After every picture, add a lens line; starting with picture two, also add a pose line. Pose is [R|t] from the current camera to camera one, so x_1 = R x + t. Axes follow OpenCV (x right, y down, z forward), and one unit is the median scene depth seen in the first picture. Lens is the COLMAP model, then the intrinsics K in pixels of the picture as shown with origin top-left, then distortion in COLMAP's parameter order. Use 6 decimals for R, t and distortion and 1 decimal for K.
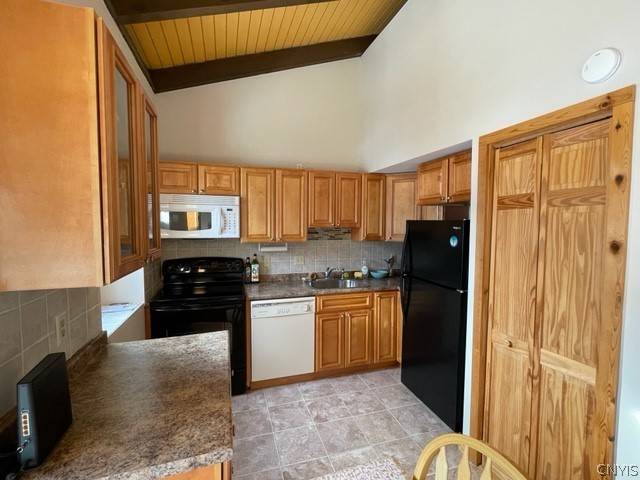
lens RADIAL K [[294.6, 0, 320.2], [0, 294.6, 240.3], [0, 0, 1]] dist [-0.012293, 0.000542]
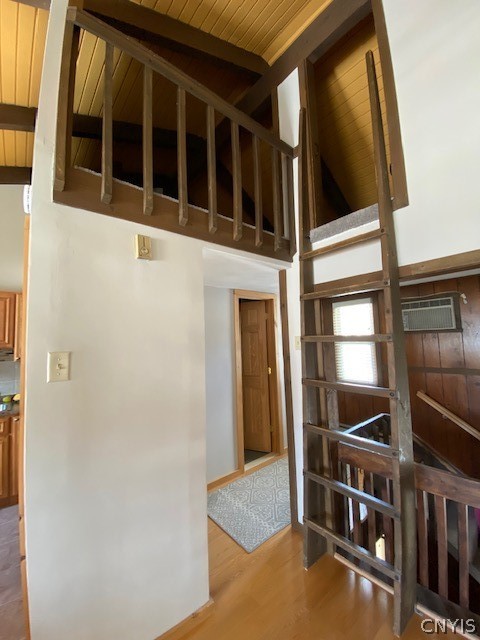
lens RADIAL K [[257.2, 0, 238.0], [0, 257.2, 319.6], [0, 0, 1]] dist [0.007241, -0.009693]
pose [[0.929214, -0.008660, 0.369440, 0.587636], [0.057368, 0.990986, -0.121063, 0.011040], [-0.365061, 0.133687, 0.921335, -0.064799]]
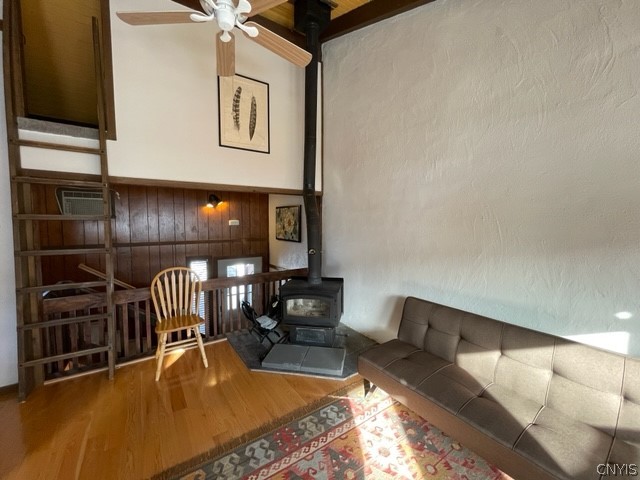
lens RADIAL K [[259.3, 0, 318.2], [0, 259.3, 239.7], [0, 0, 1]] dist [-0.000517, -0.001087]
pose [[-0.286716, -0.070915, 0.955387, 0.030493], [0.045645, 0.995113, 0.087562, 0.031428], [-0.956928, 0.068714, -0.282078, -0.130850]]
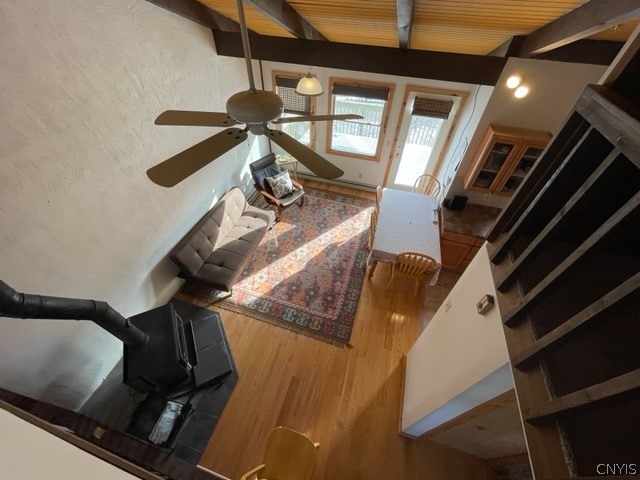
lens RADIAL K [[259.3, 0, 320.0], [0, 259.3, 241.0], [0, 0, 1]] dist [-0.000517, -0.001087]
pose [[-0.566820, 0.582020, -0.583068, 1.041234], [-0.071611, 0.670256, 0.738667, -0.651706], [0.820724, 0.460445, -0.338235, 0.252779]]
